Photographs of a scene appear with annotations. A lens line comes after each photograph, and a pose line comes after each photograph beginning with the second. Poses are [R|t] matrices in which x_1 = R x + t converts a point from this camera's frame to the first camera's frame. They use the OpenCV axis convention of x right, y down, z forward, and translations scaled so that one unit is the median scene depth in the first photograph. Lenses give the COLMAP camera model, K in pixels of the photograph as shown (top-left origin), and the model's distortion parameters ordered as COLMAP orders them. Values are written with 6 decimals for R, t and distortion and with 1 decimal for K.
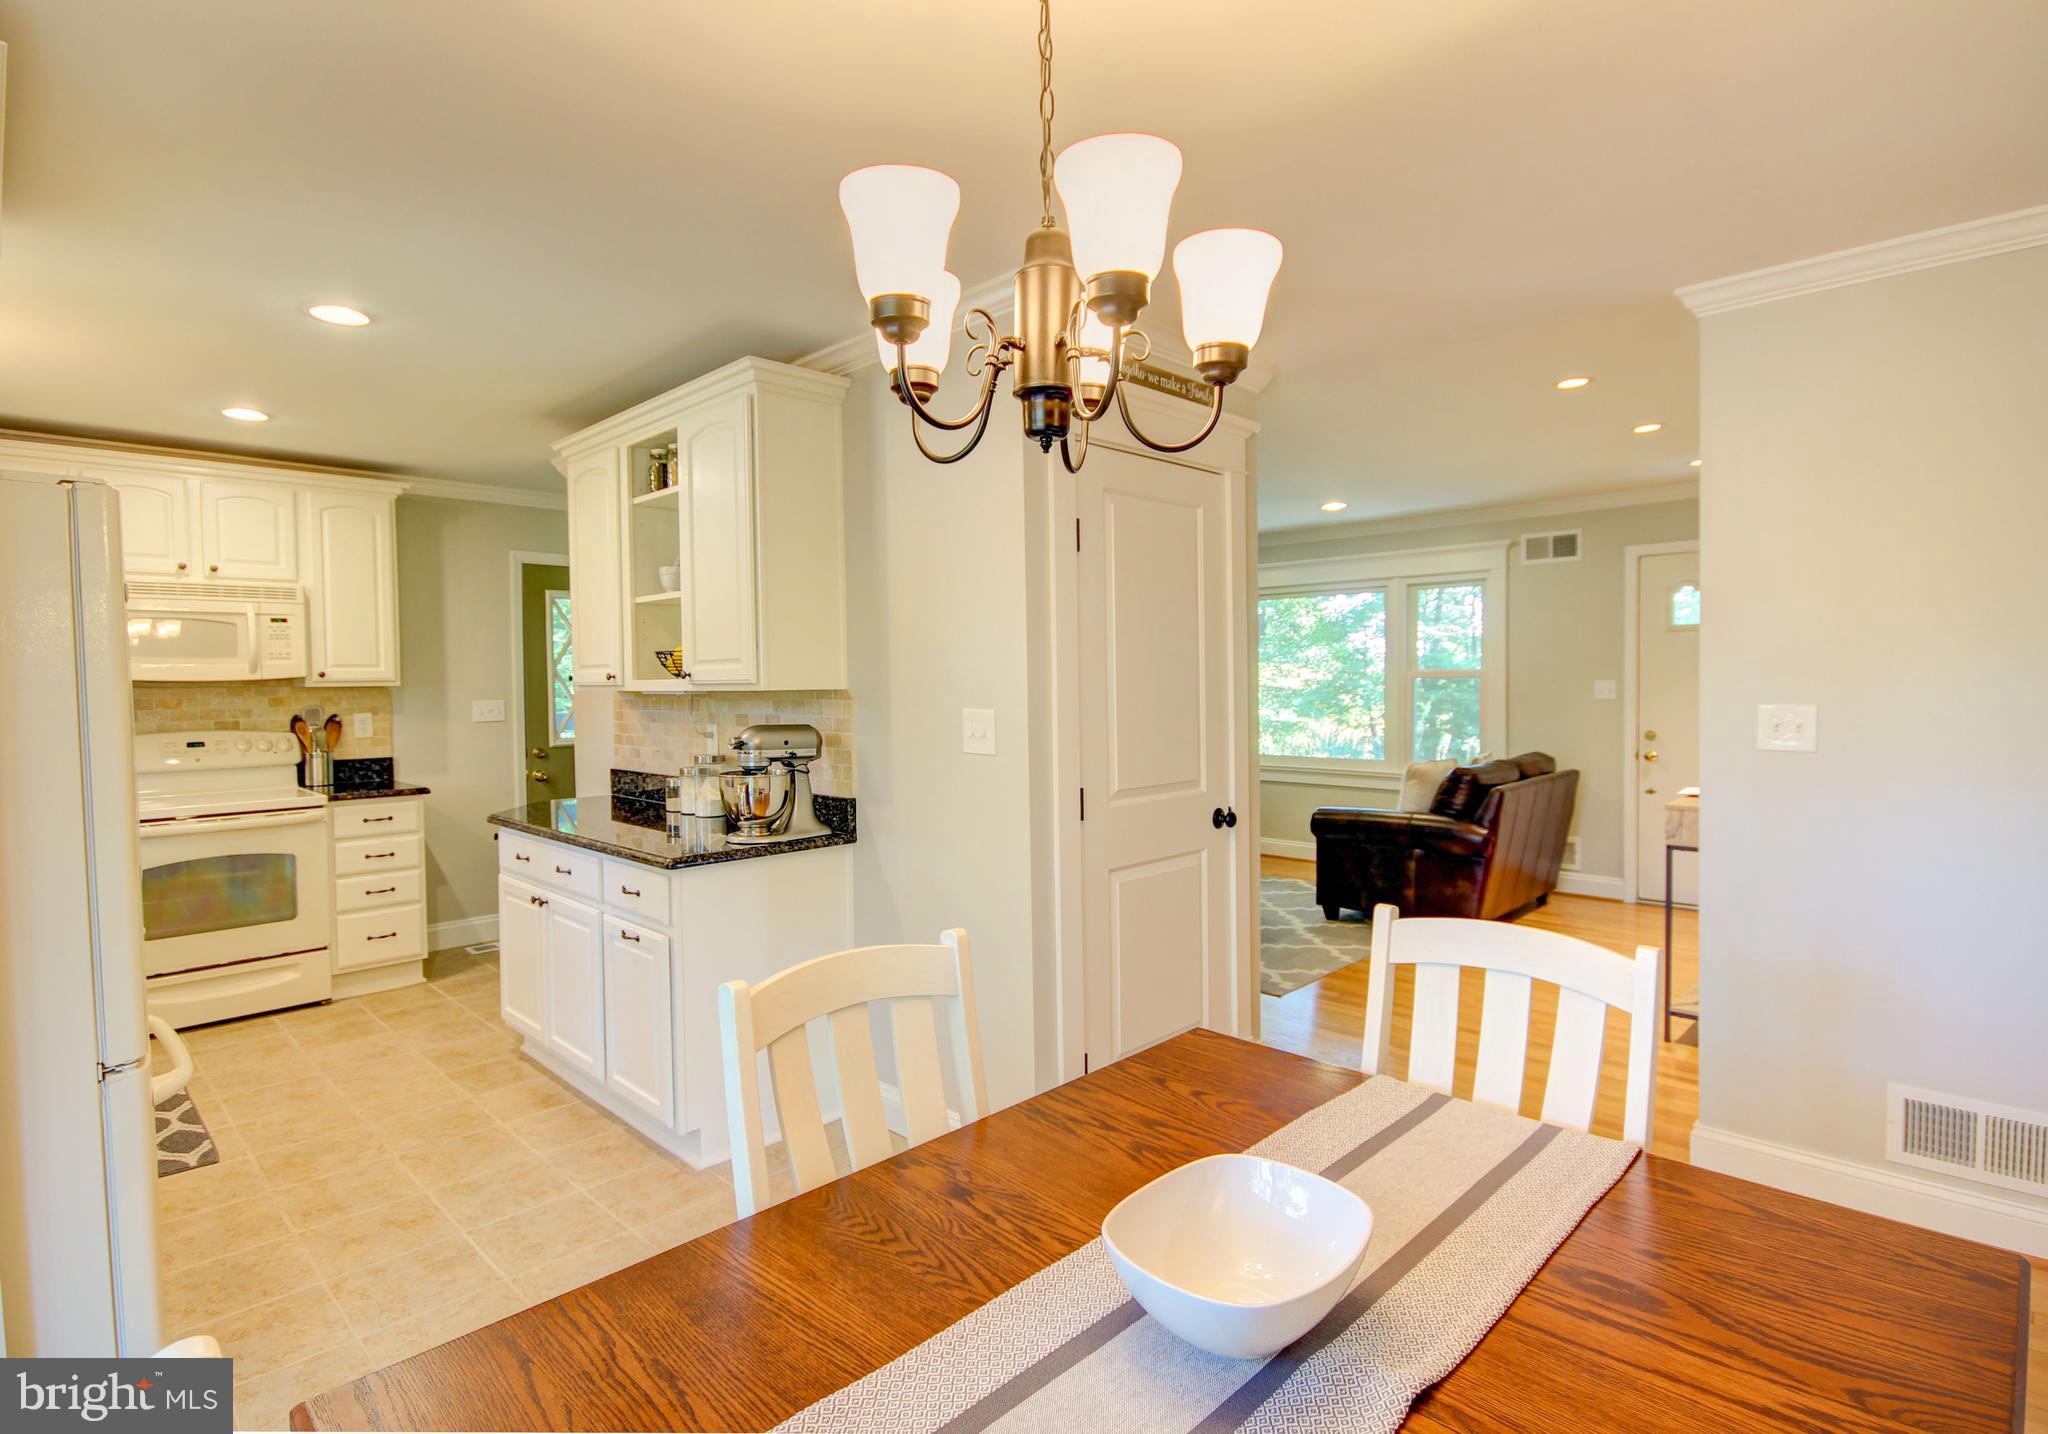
lens RADIAL K [[1044.3, 0, 996.9], [0, 1044.3, 716.1], [0, 0, 1]] dist [-0.000181, -0.000075]
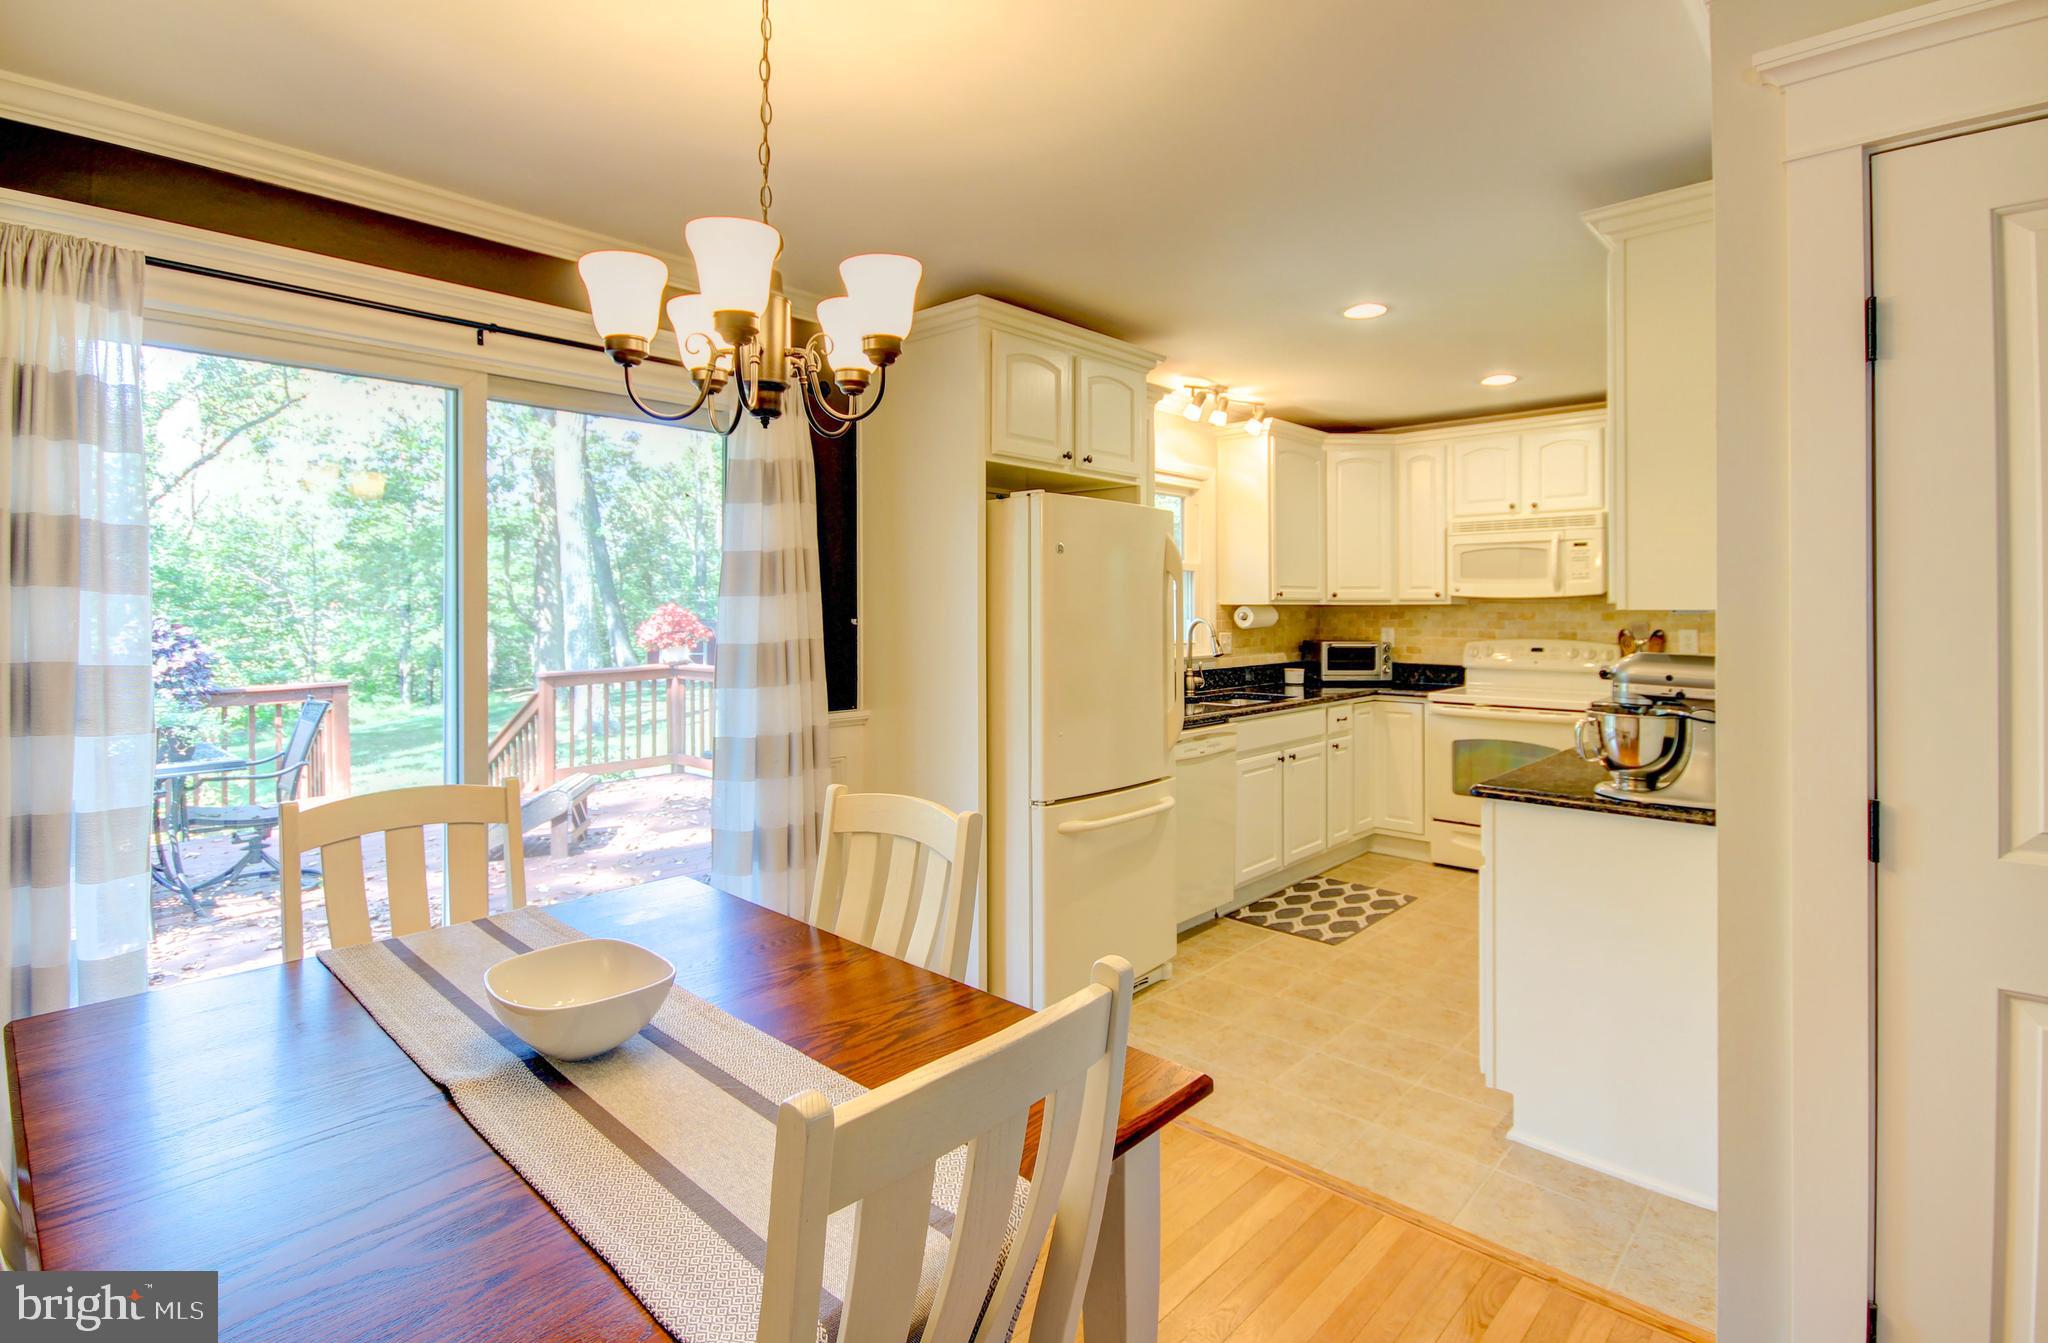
lens RADIAL K [[995.6, 0, 1021.9], [0, 995.6, 608.7], [0, 0, 1]] dist [-0.000501, 0.000042]
pose [[0.028200, 0.012616, -0.999523, 0.380965], [-0.035714, 0.999295, 0.011606, -0.012743], [0.998964, 0.035369, 0.028631, 0.366399]]
